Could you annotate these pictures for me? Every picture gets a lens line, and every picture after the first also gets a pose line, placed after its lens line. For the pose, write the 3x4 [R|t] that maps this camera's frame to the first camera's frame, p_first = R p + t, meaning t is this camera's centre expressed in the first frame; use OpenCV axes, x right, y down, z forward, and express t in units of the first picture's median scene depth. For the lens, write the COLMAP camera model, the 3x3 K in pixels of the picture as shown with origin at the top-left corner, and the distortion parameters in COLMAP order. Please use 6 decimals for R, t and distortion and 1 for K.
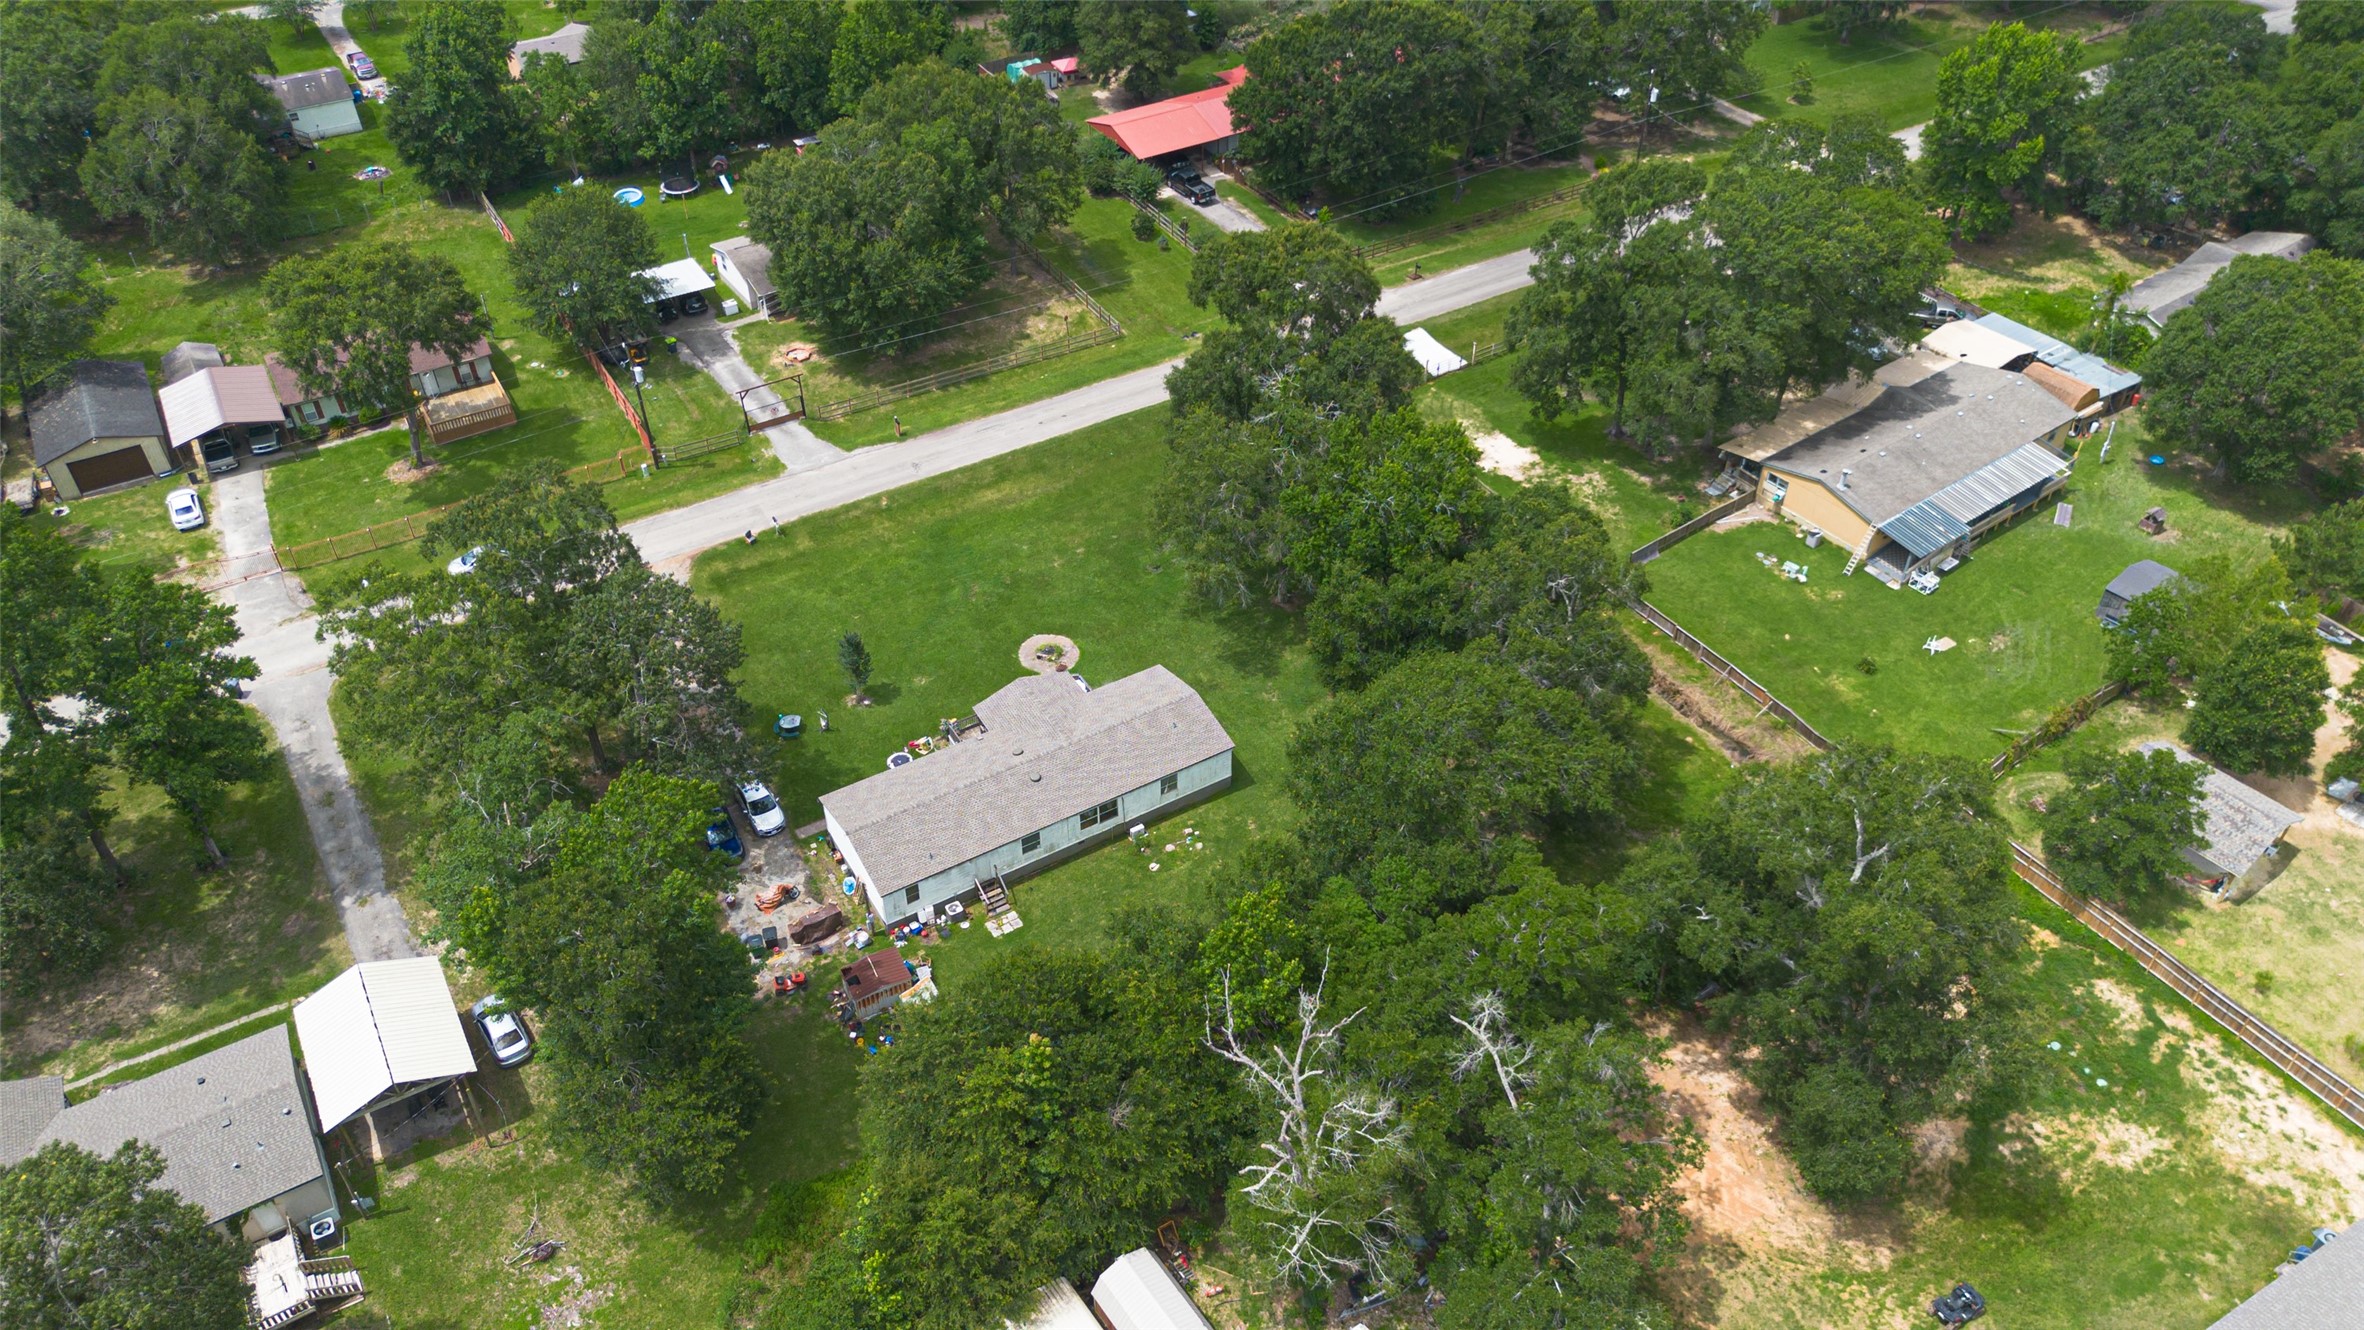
lens RADIAL K [[1673.0, 0, 1182.2], [0, 1673.0, 669.1], [0, 0, 1]] dist [0.076030, -0.072735]
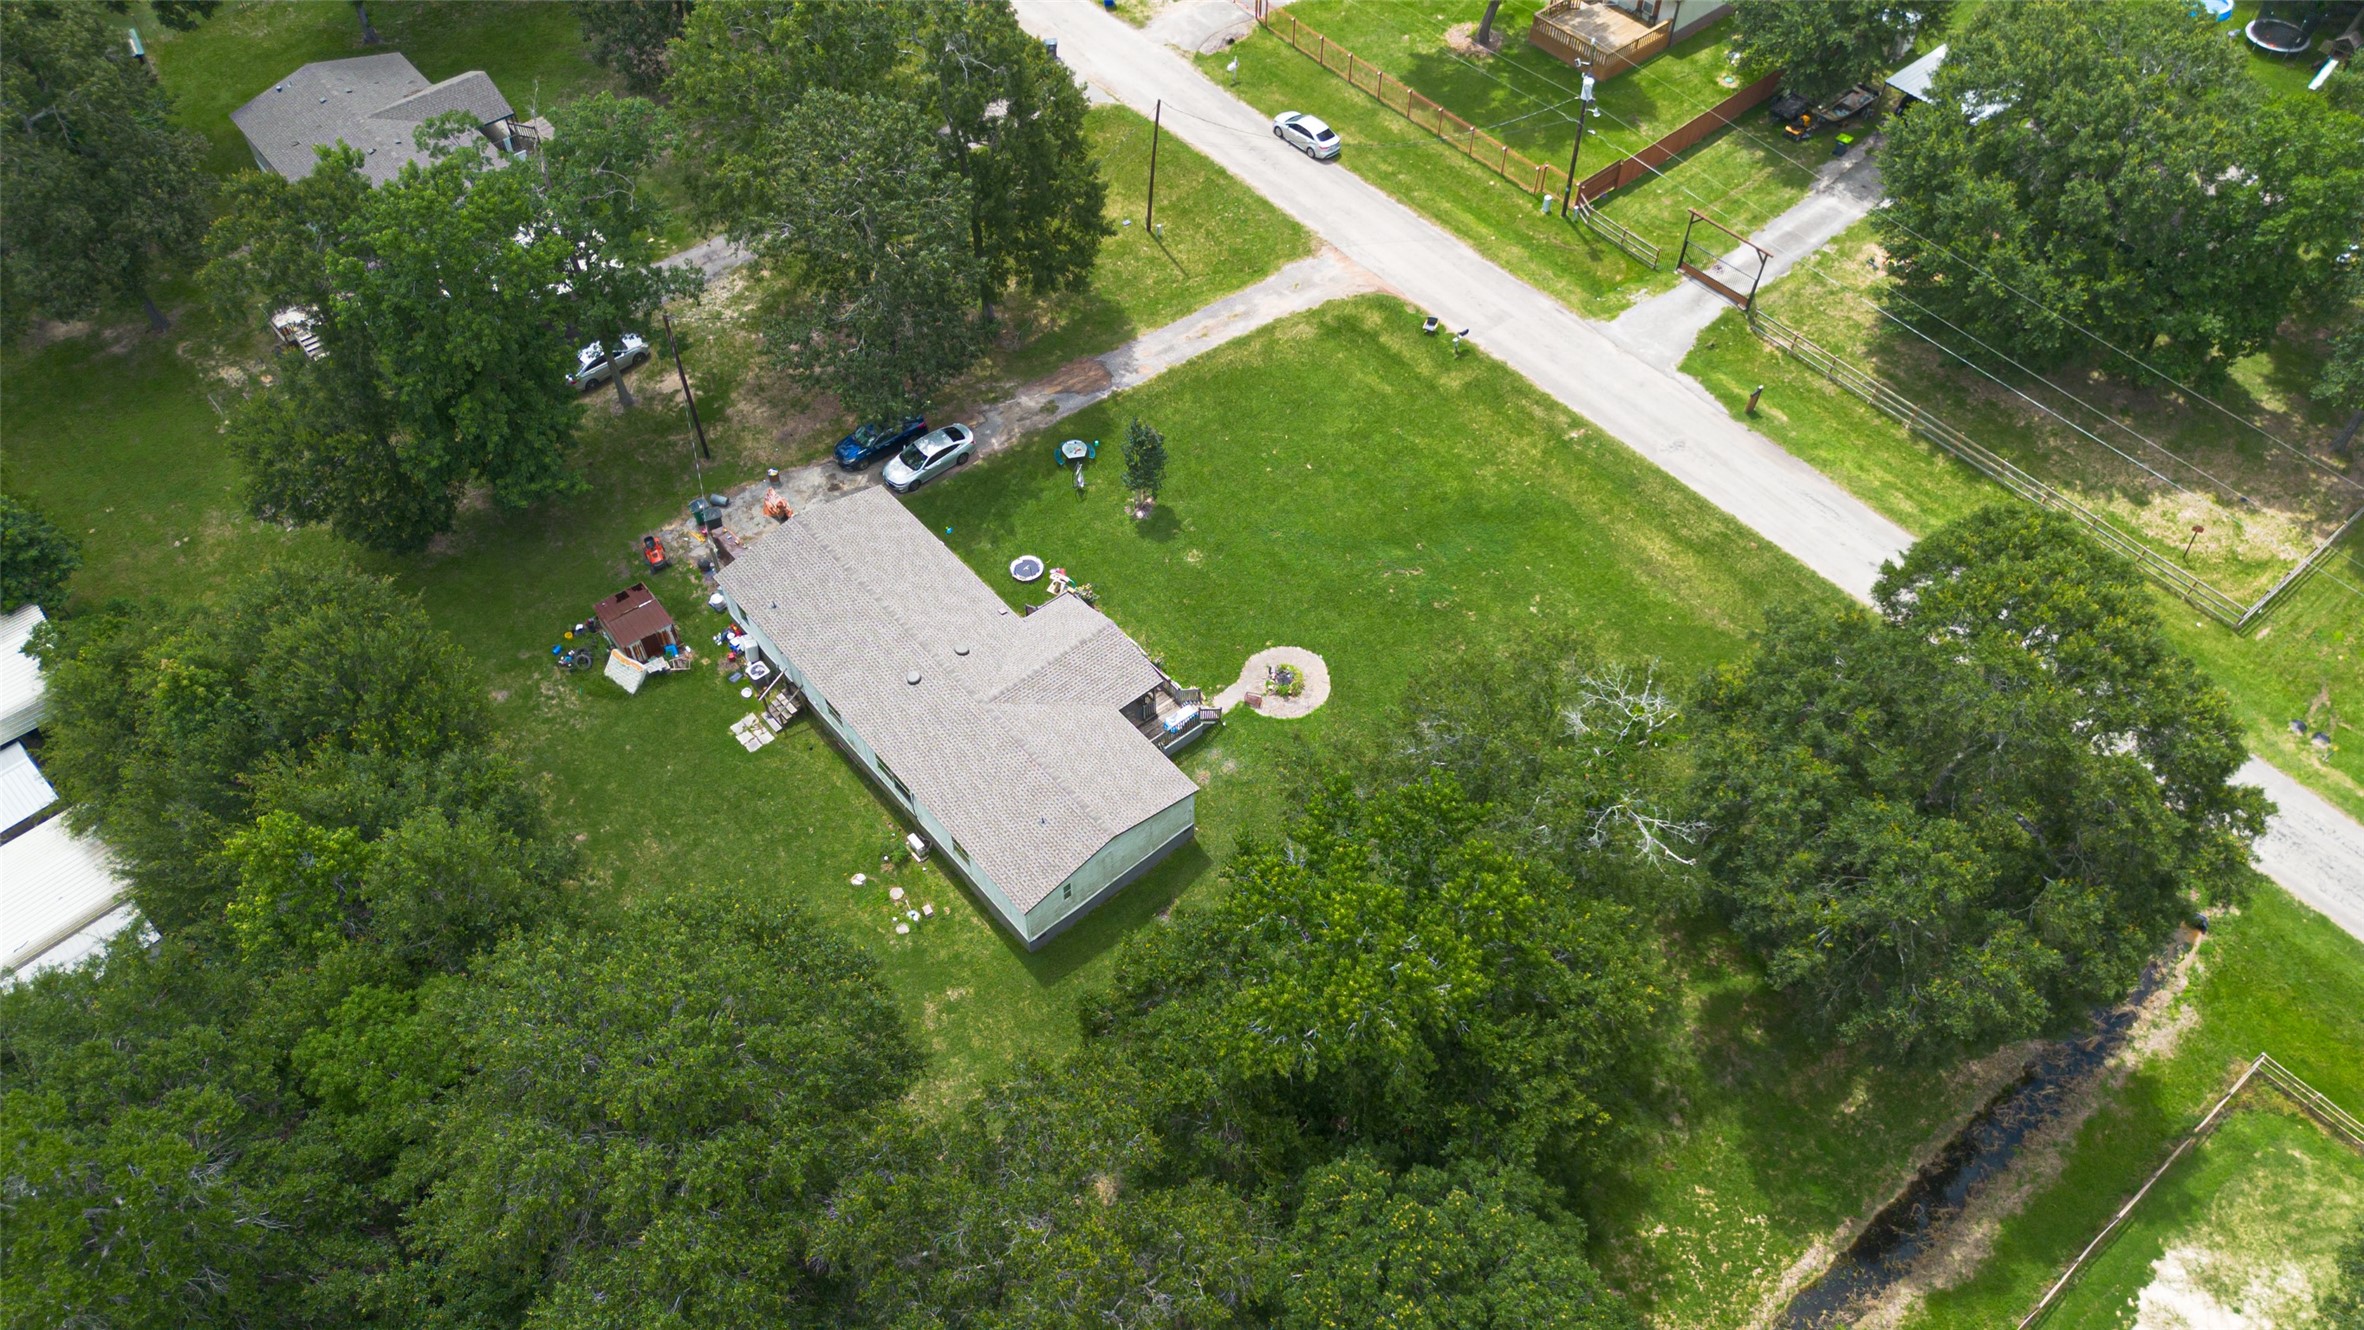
lens RADIAL K [[1673.0, 0, 1182.2], [0, 1673.0, 669.1], [0, 0, 1]] dist [0.076030, -0.072735]
pose [[0.163255, 0.772921, -0.613140, 0.306613], [-0.637772, 0.556843, 0.532140, -0.326897], [0.752725, 0.304169, 0.583855, 0.541065]]
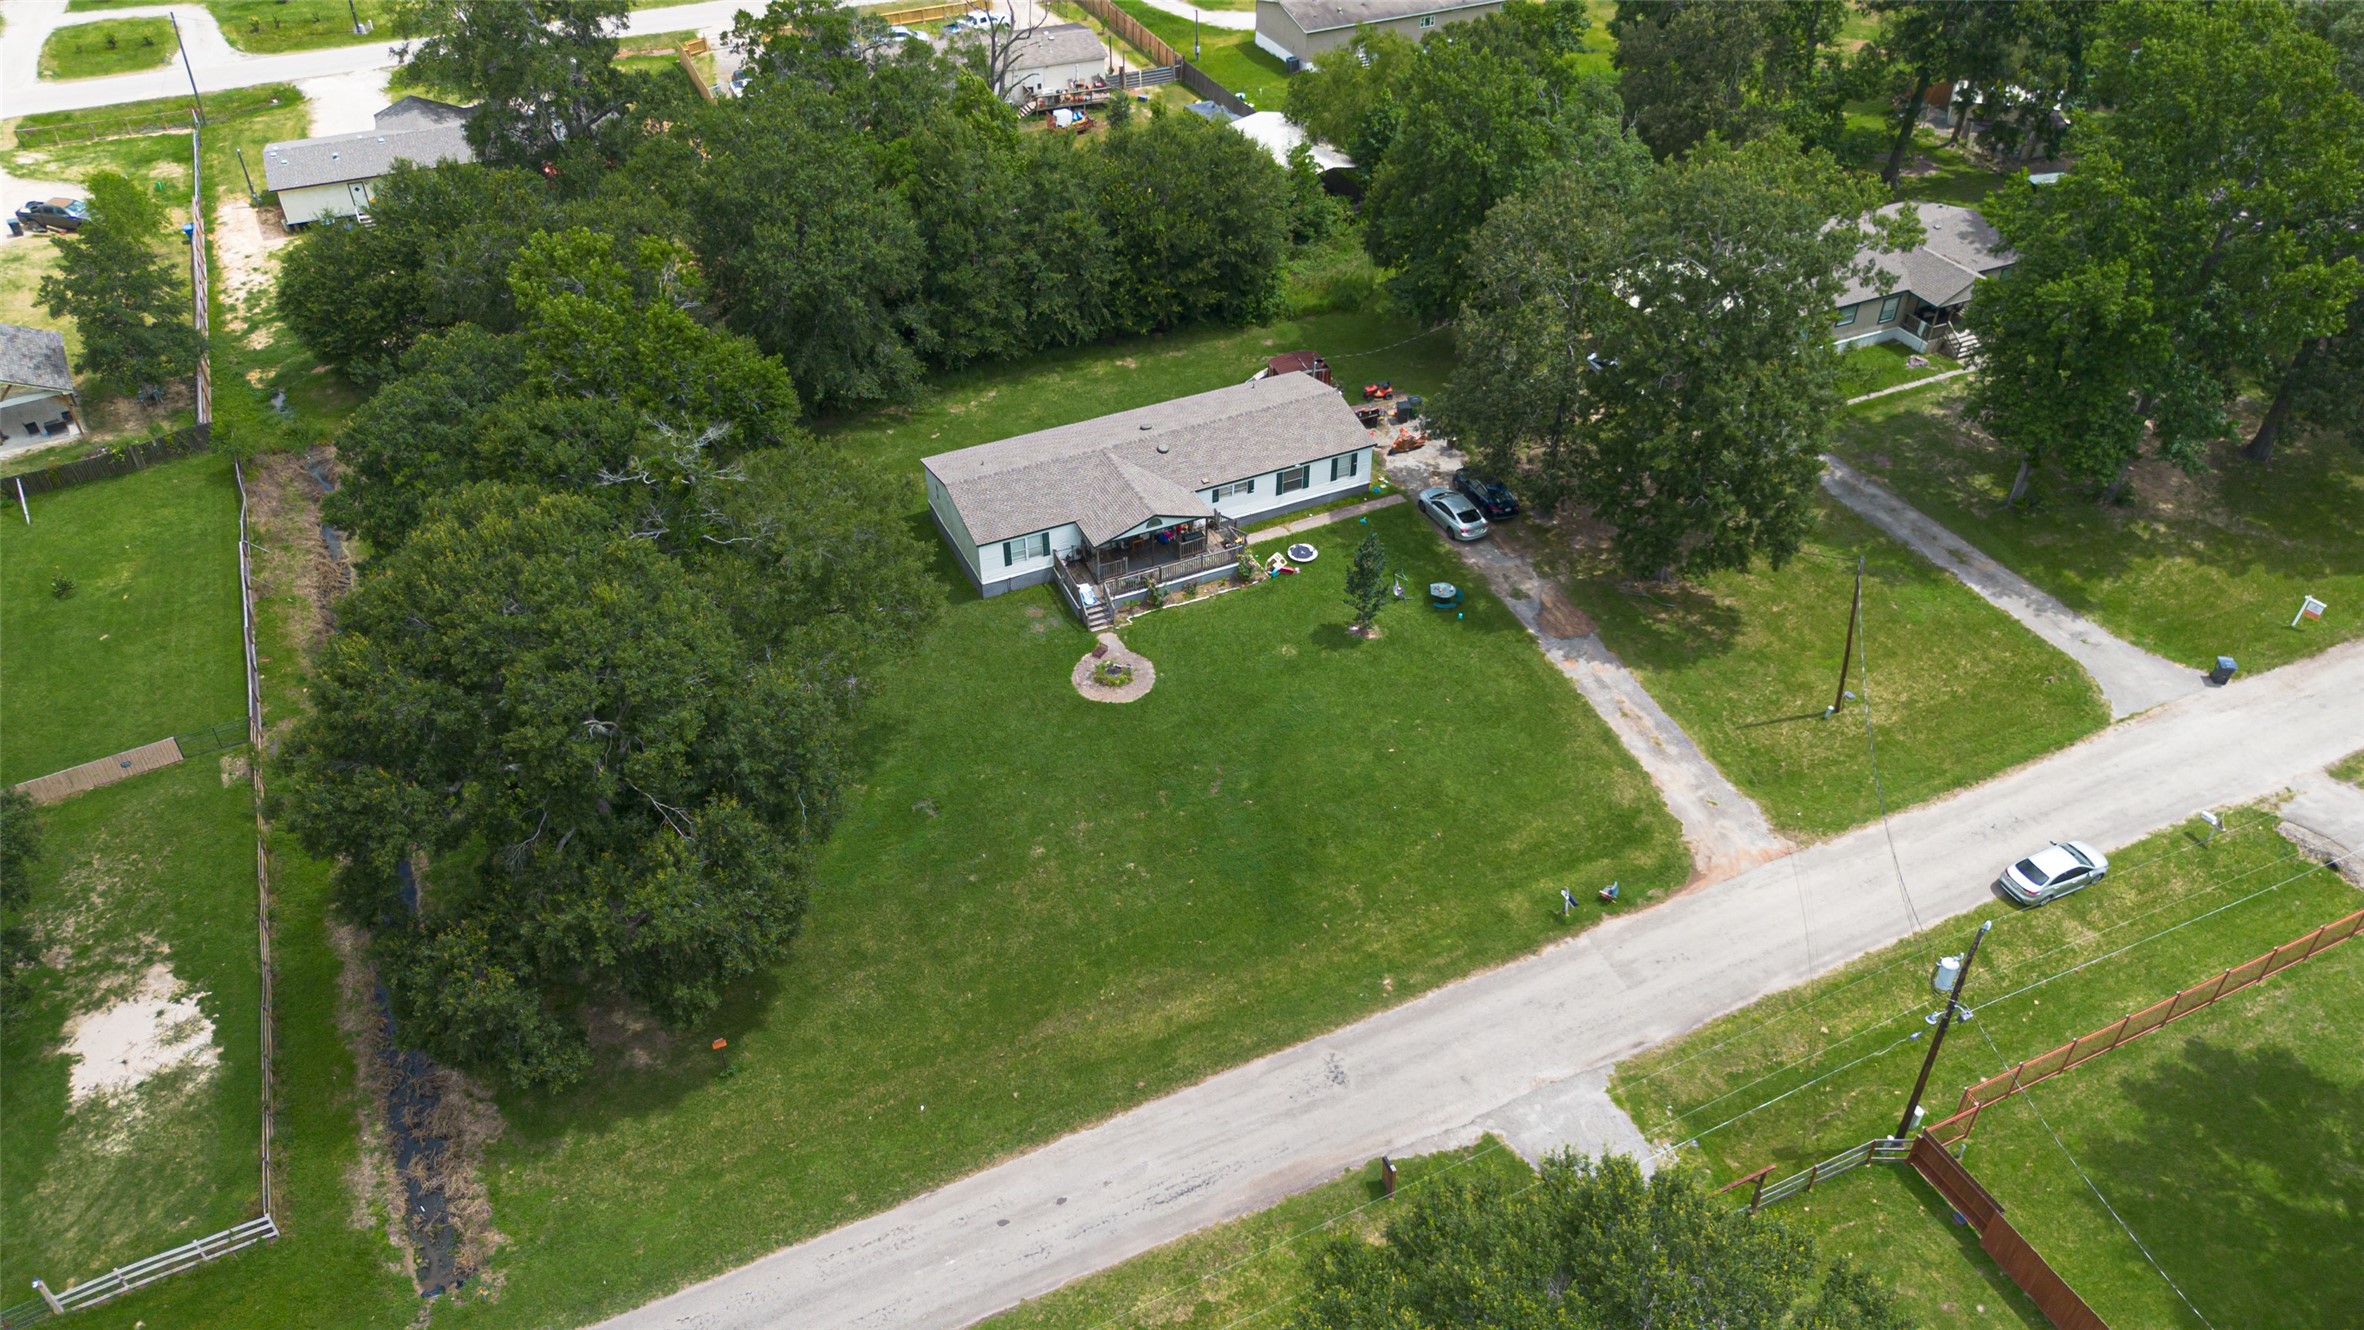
lens RADIAL K [[1673.0, 0, 1182.2], [0, 1673.0, 669.1], [0, 0, 1]] dist [0.076030, -0.072735]
pose [[-0.993973, -0.062072, 0.090359, -0.164507], [0.076659, 0.195653, 0.977672, -0.670924], [-0.078365, 0.978707, -0.189715, 1.069592]]
